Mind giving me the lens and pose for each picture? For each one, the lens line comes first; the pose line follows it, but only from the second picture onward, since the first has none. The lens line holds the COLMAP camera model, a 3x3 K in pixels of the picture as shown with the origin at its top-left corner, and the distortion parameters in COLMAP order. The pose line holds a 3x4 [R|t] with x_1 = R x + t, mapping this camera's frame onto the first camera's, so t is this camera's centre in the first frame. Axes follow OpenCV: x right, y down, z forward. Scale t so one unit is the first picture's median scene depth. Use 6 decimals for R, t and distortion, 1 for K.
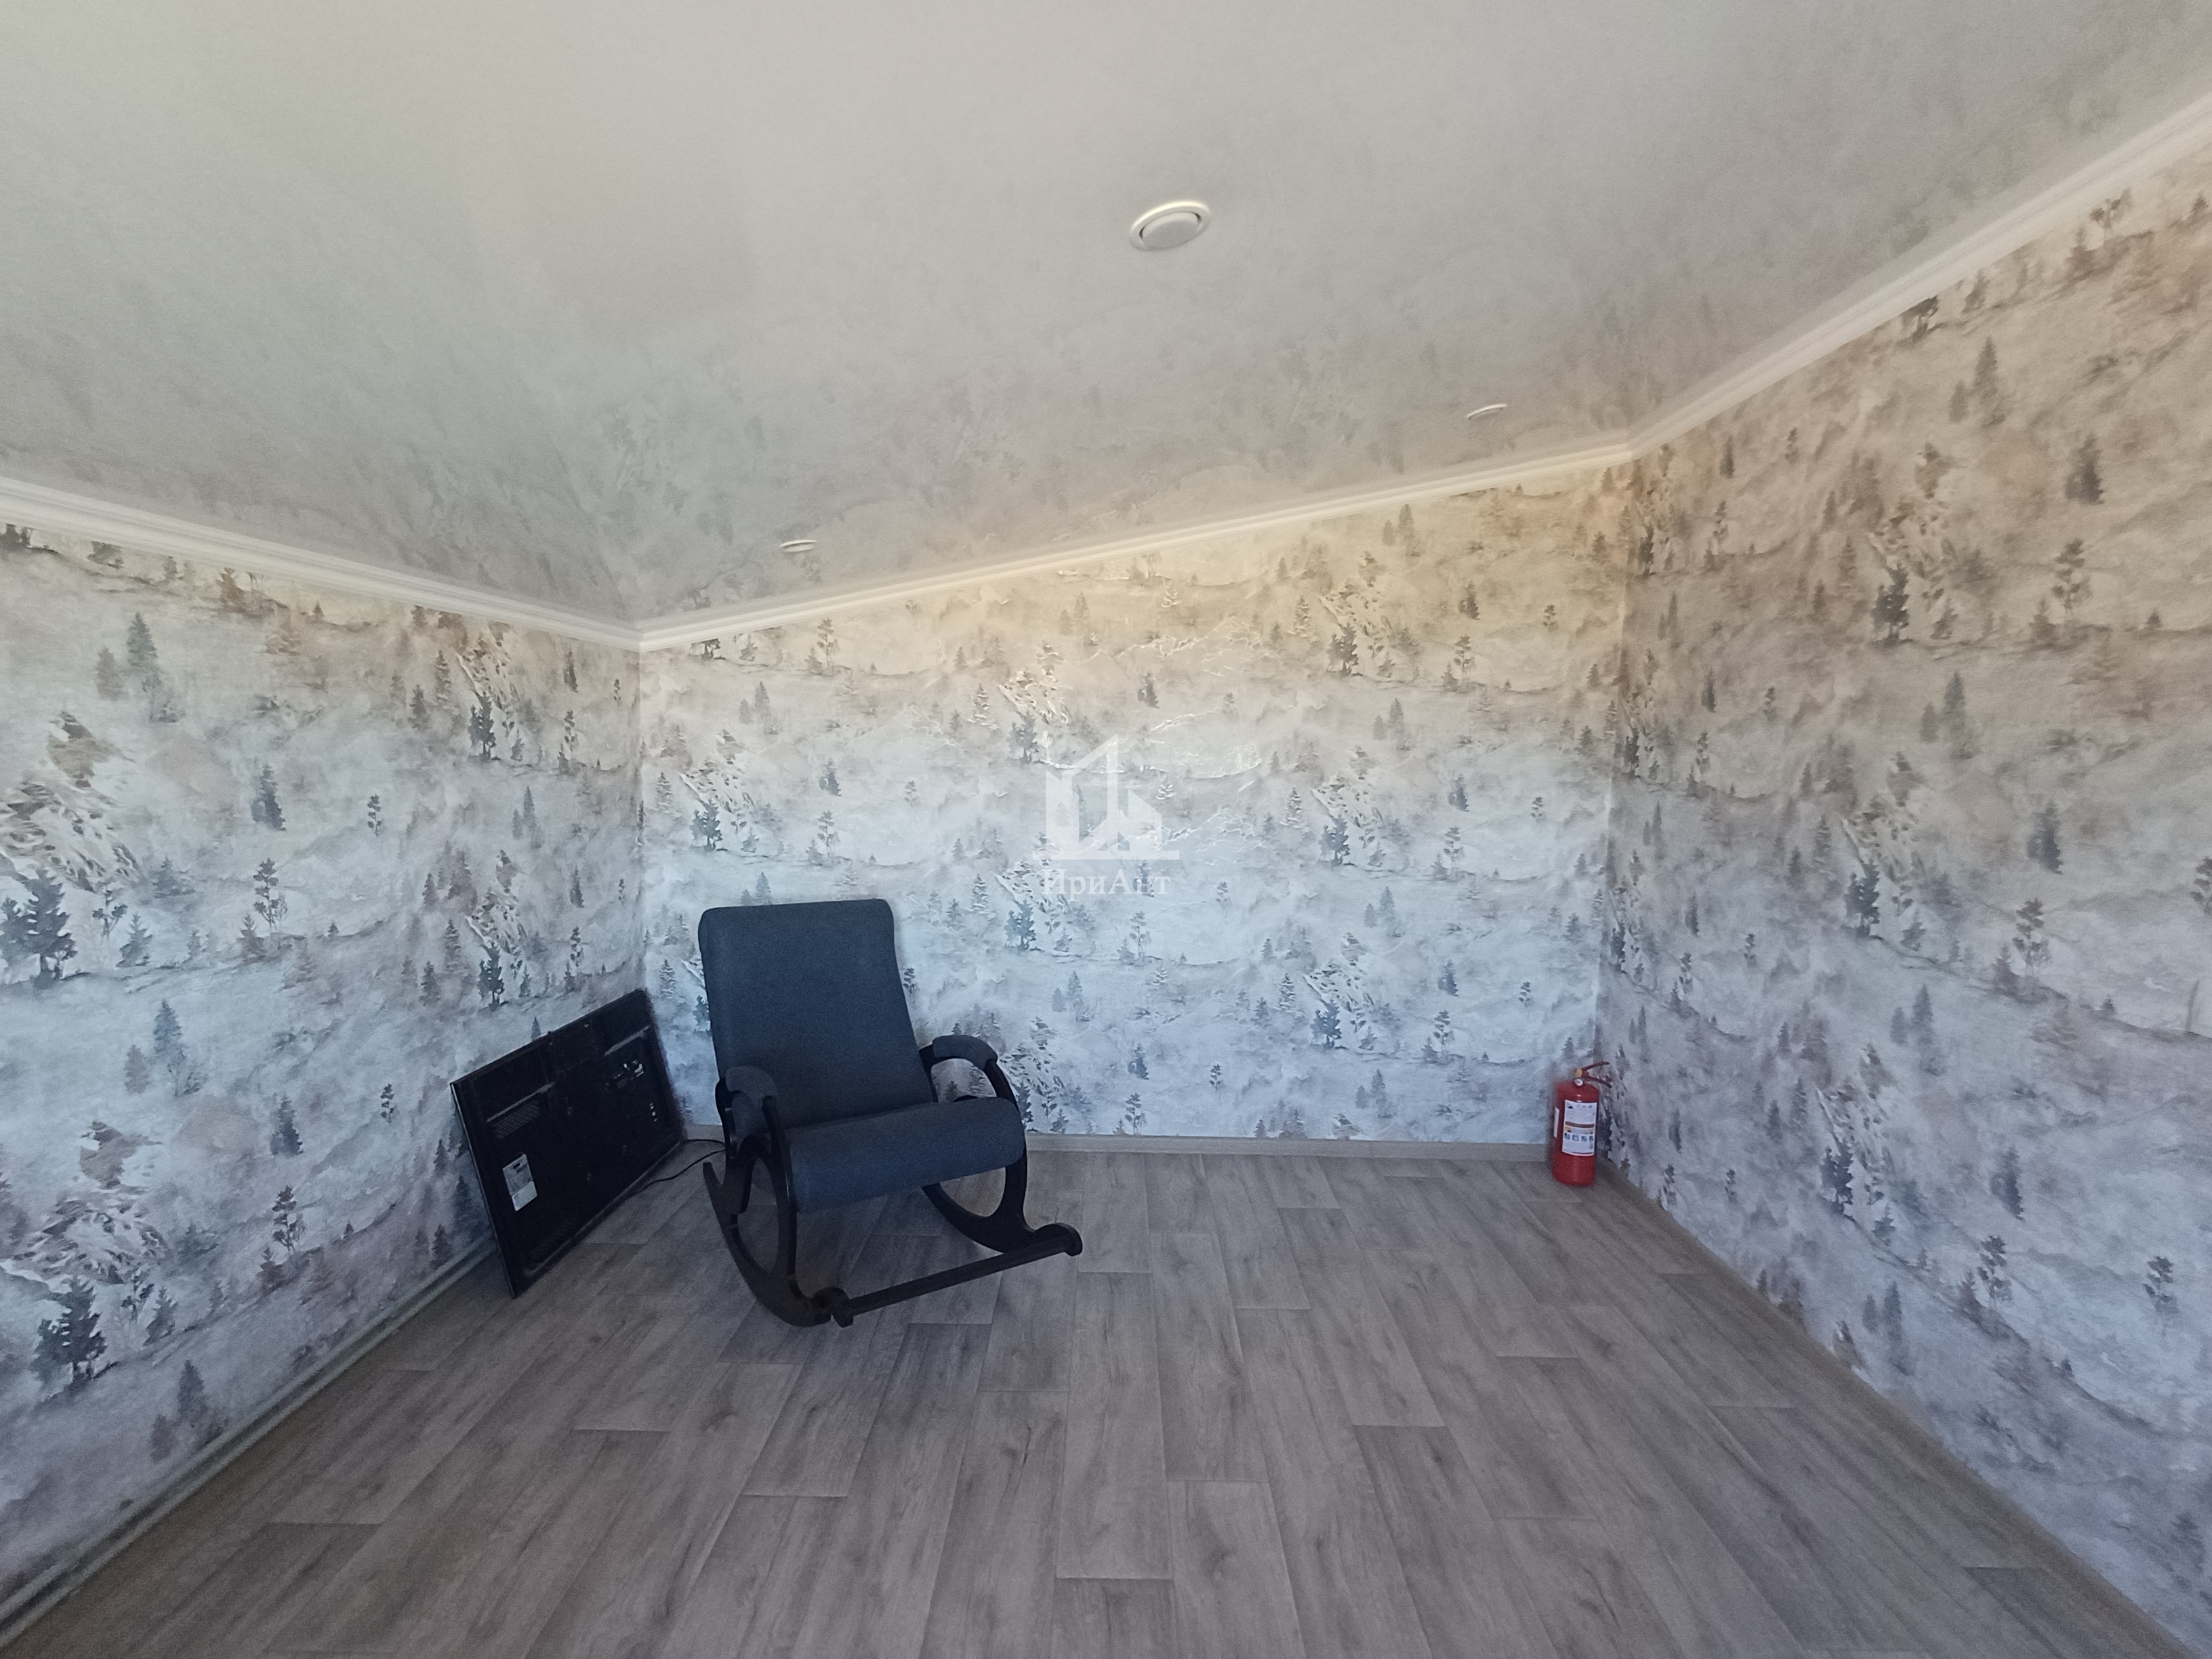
lens RADIAL K [[1013.4, 0, 1113.5], [0, 1013.4, 836.1], [0, 0, 1]] dist [0.008913, -0.000363]
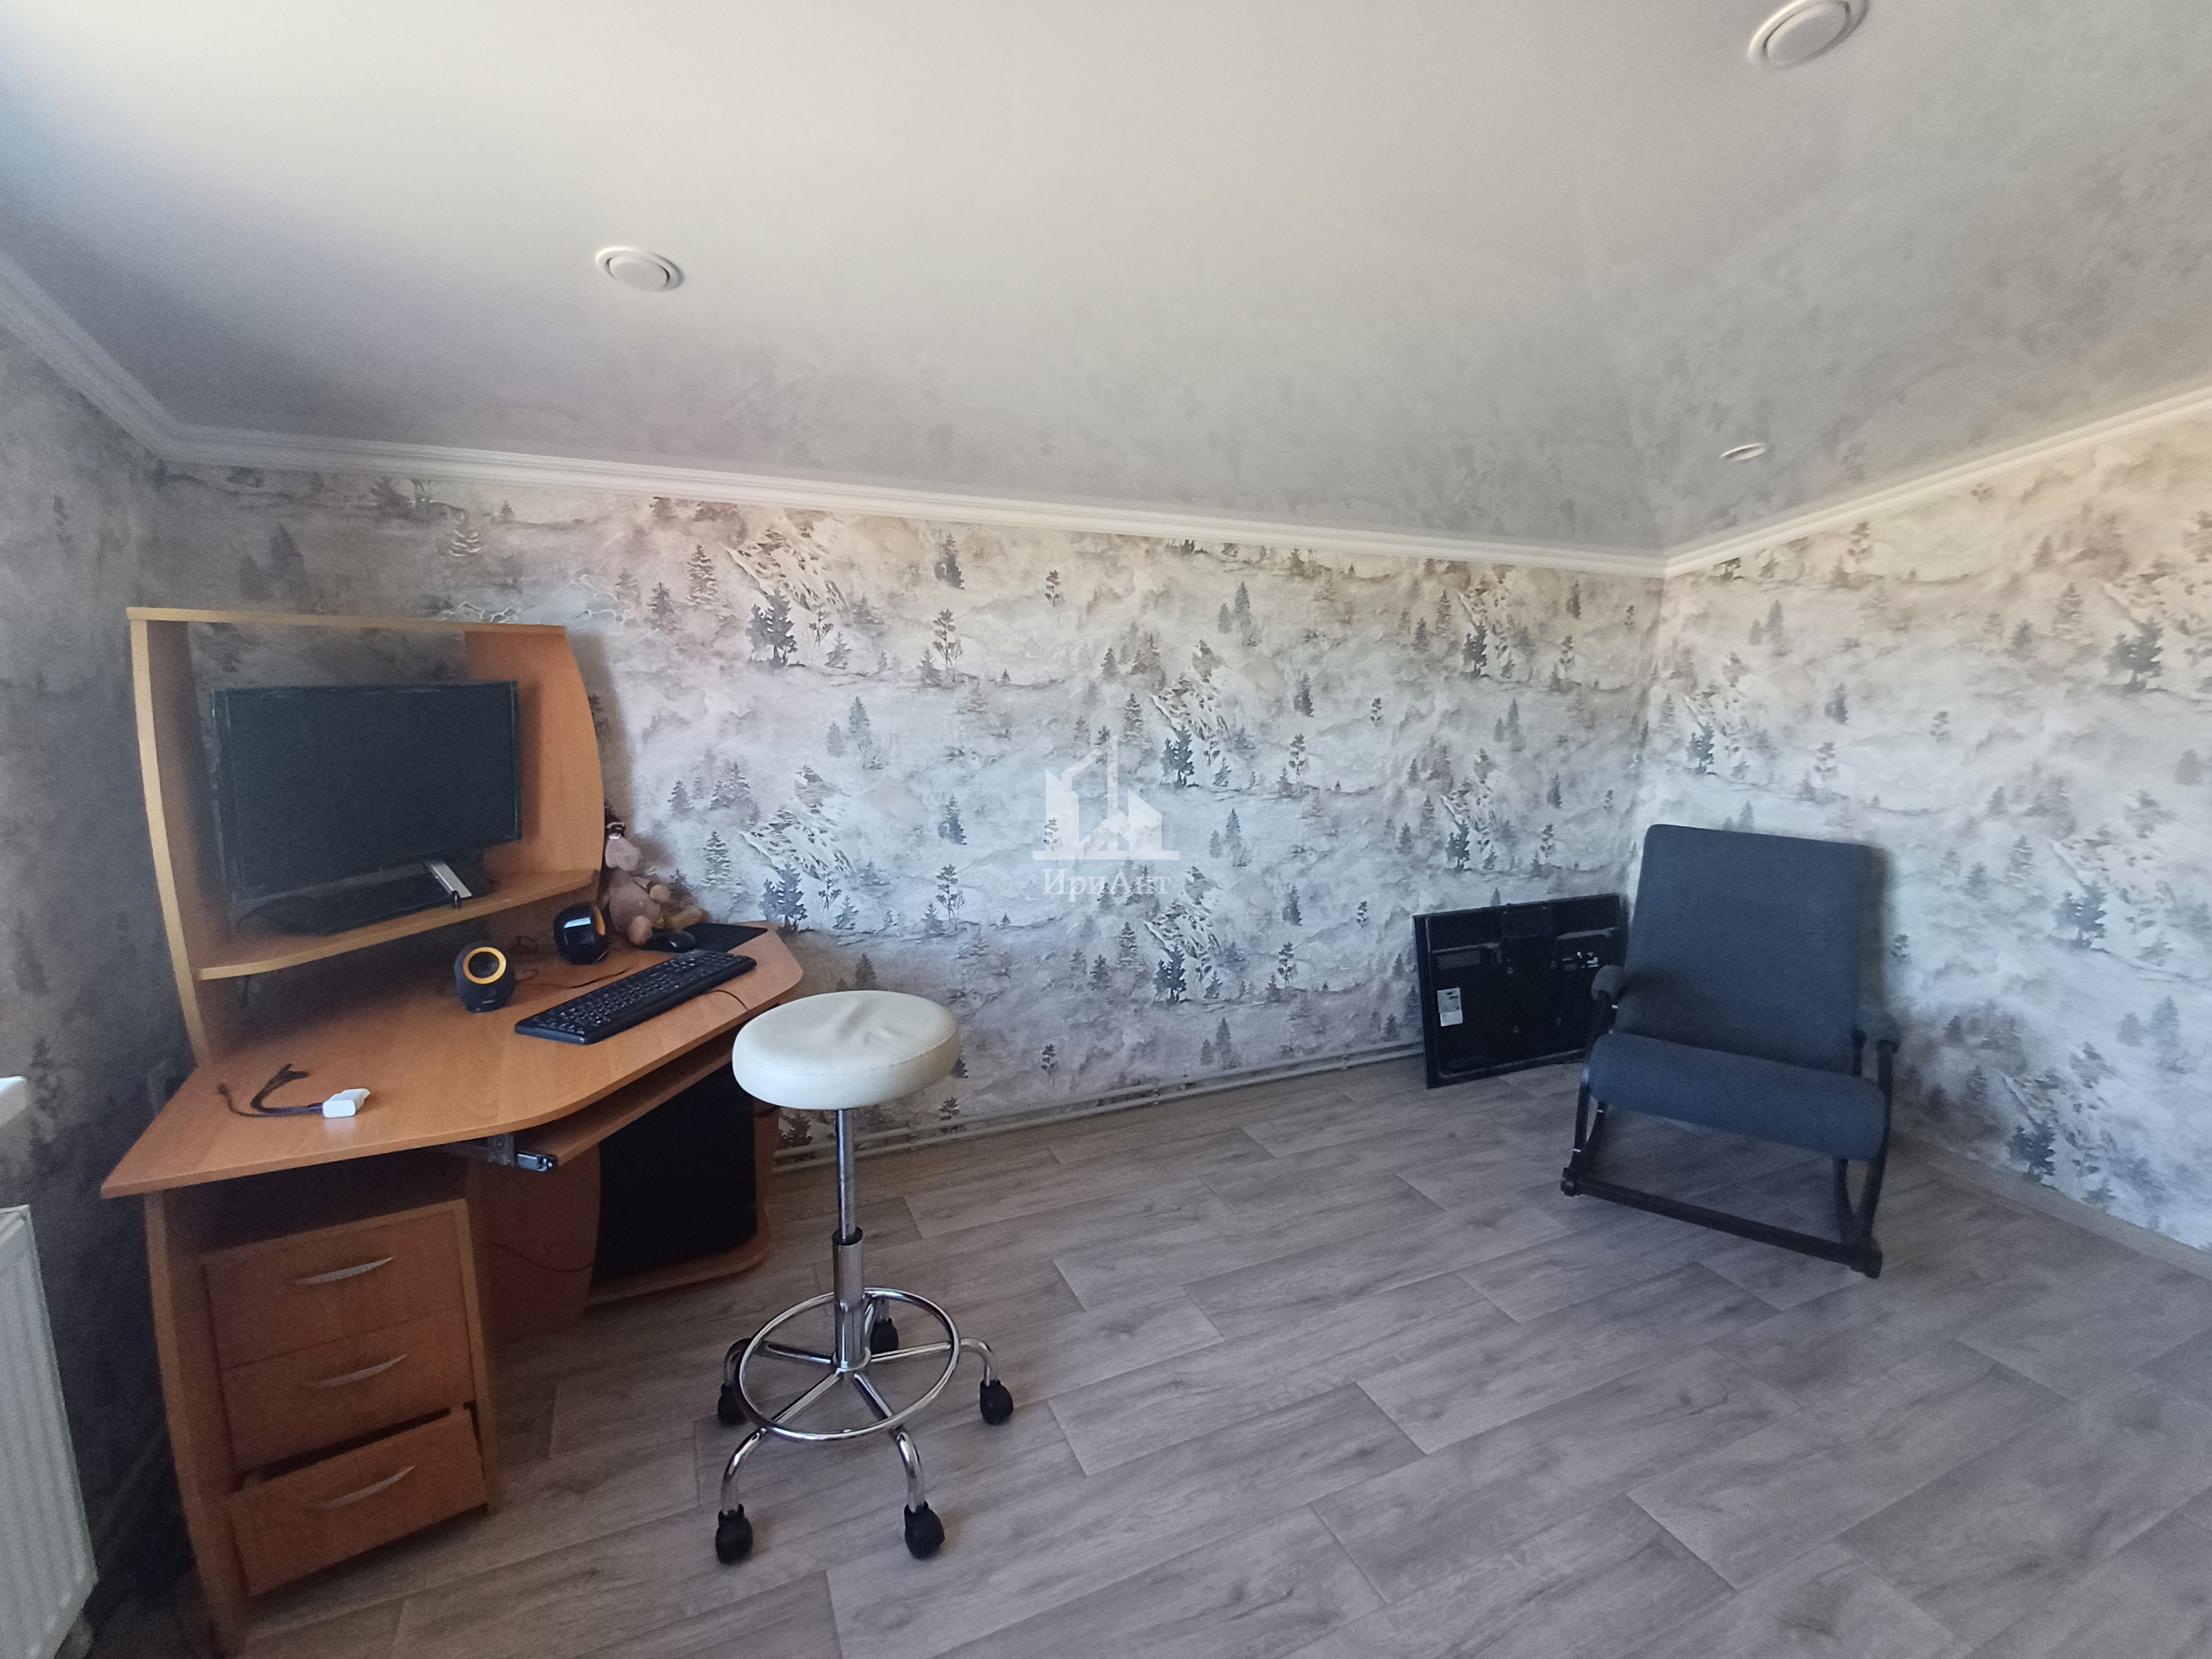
lens RADIAL K [[1013.4, 0, 1124.8], [0, 1013.4, 835.3], [0, 0, 1]] dist [0.008913, -0.000363]
pose [[0.412243, 0.145653, -0.899356, 0.395079], [-0.094594, 0.988646, 0.116754, 0.016214], [0.906150, 0.036943, 0.421340, 0.083173]]
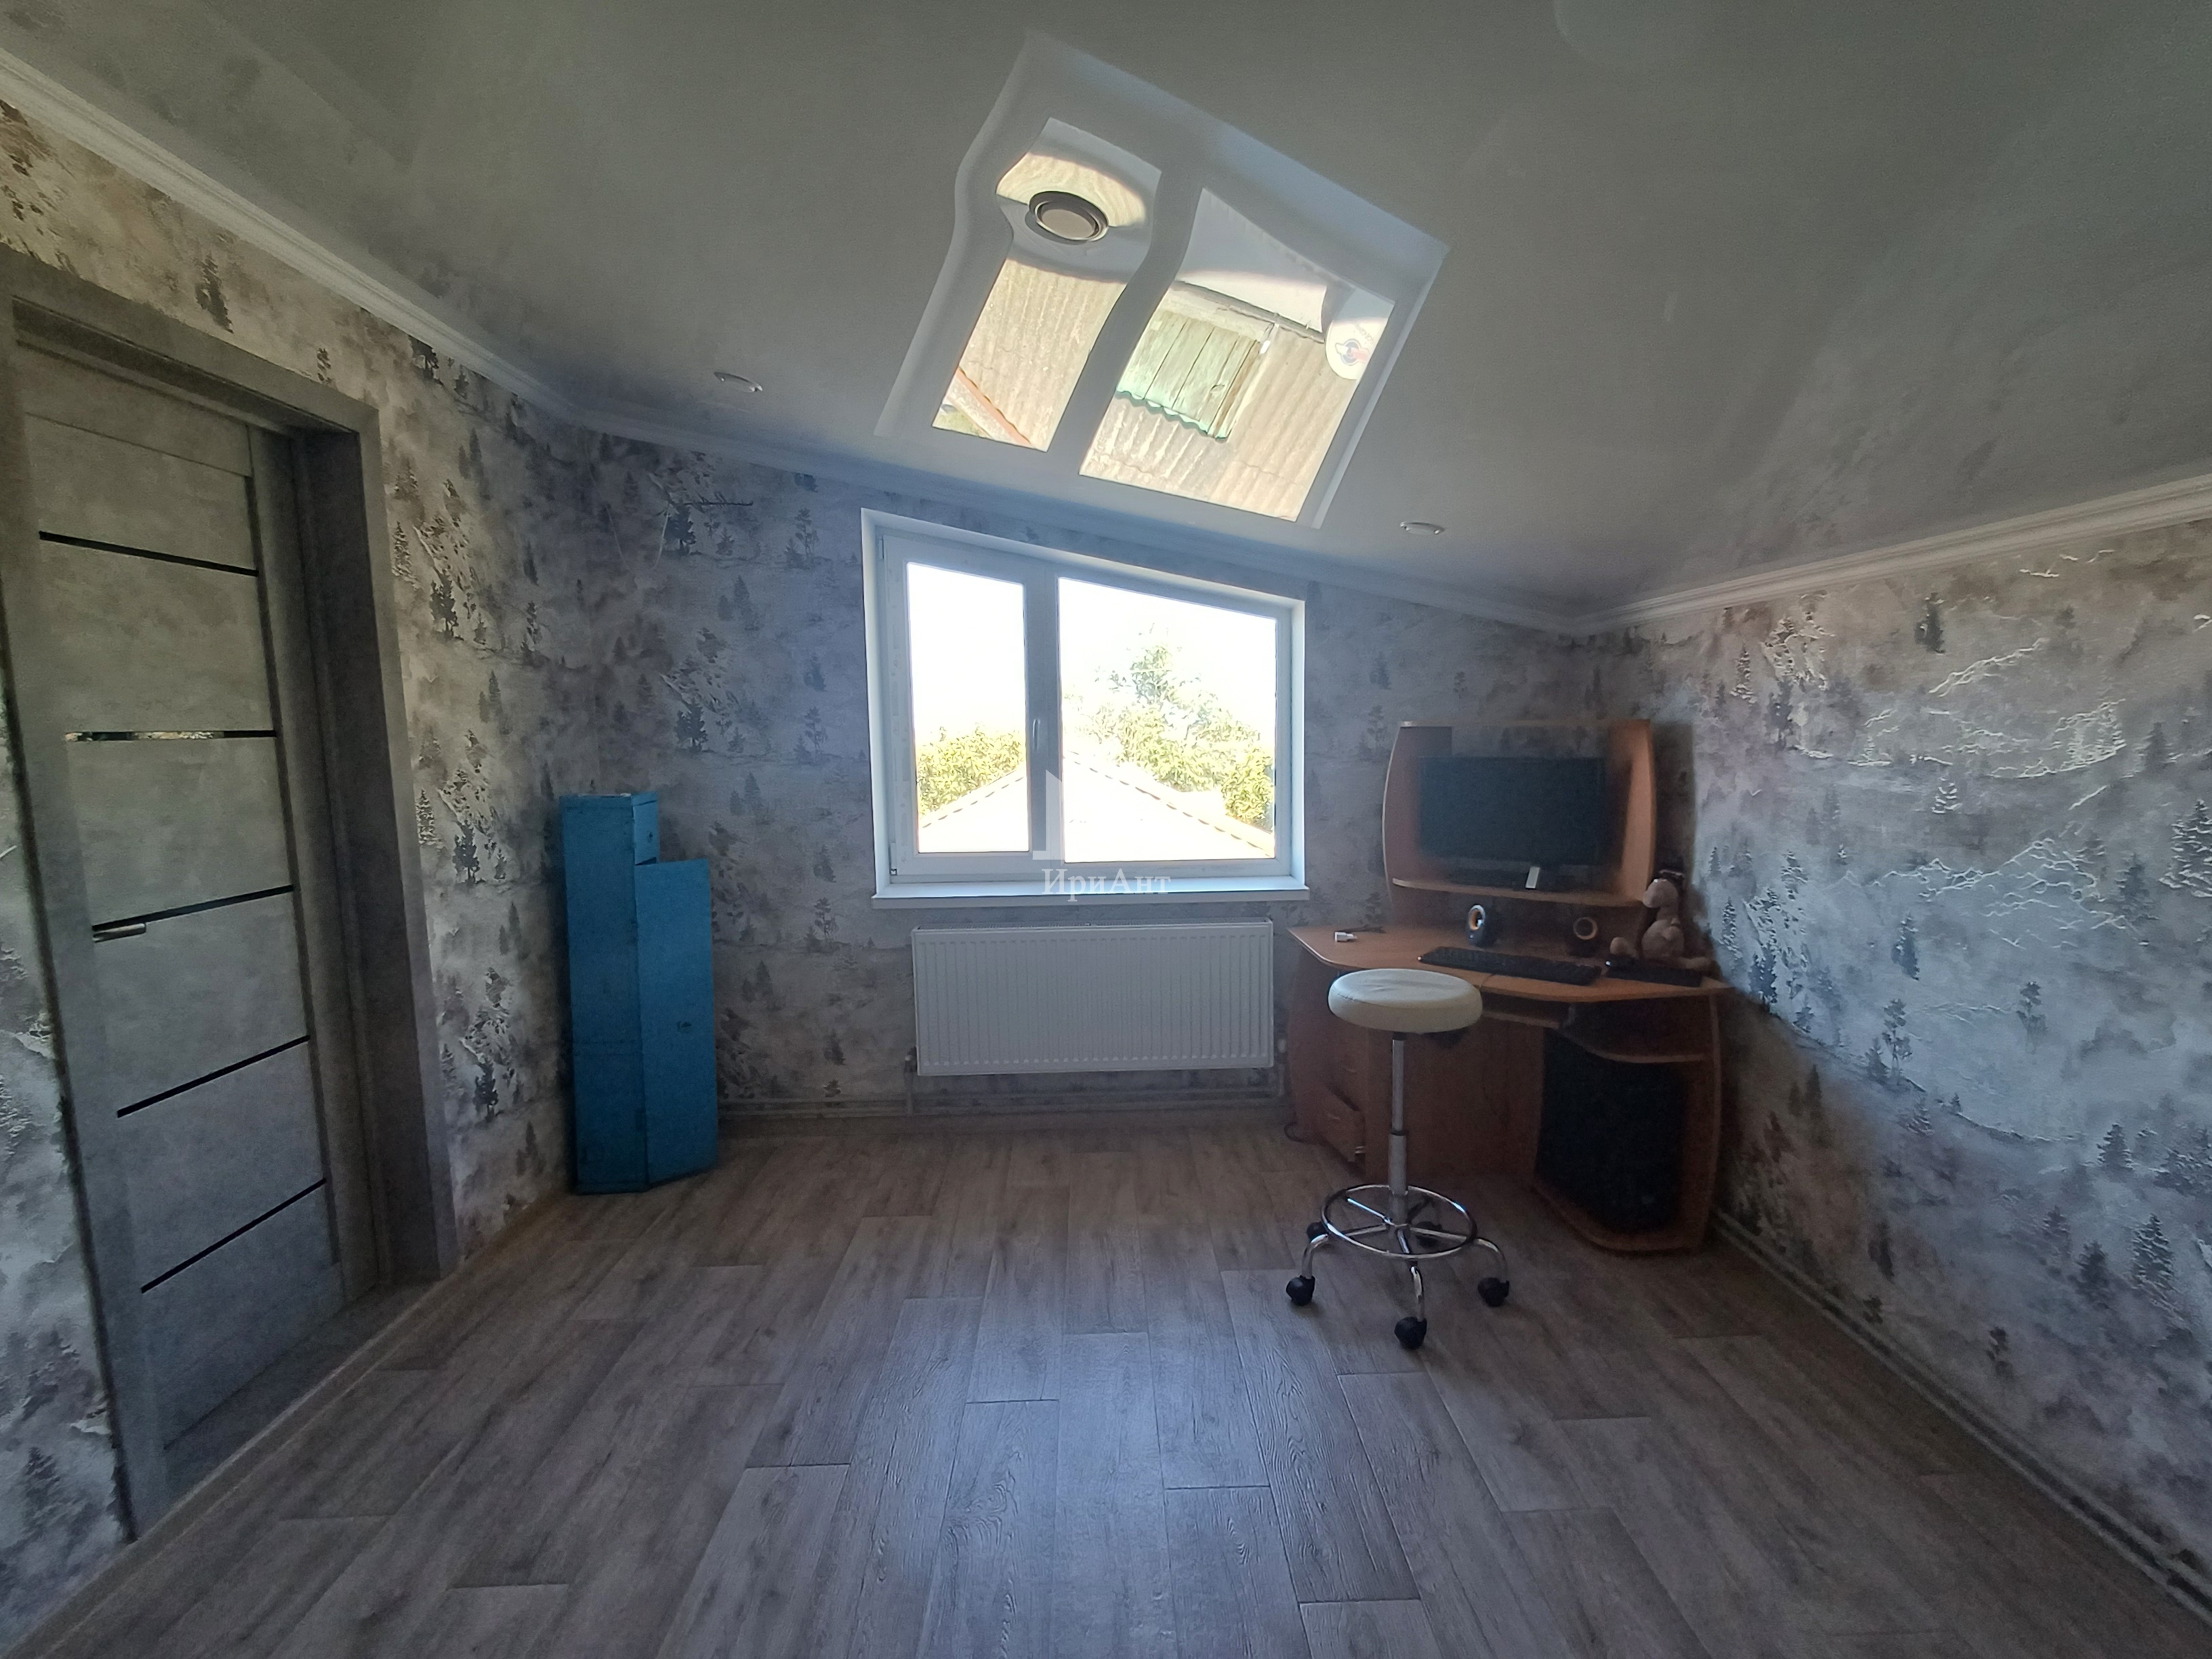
lens RADIAL K [[1013.4, 0, 1121.2], [0, 1013.4, 833.8], [0, 0, 1]] dist [0.008913, -0.000363]
pose [[-0.999819, -0.013695, -0.013230, 0.028403], [-0.016012, 0.980697, 0.194876, -0.098511], [0.010306, 0.195053, -0.980739, 1.145379]]
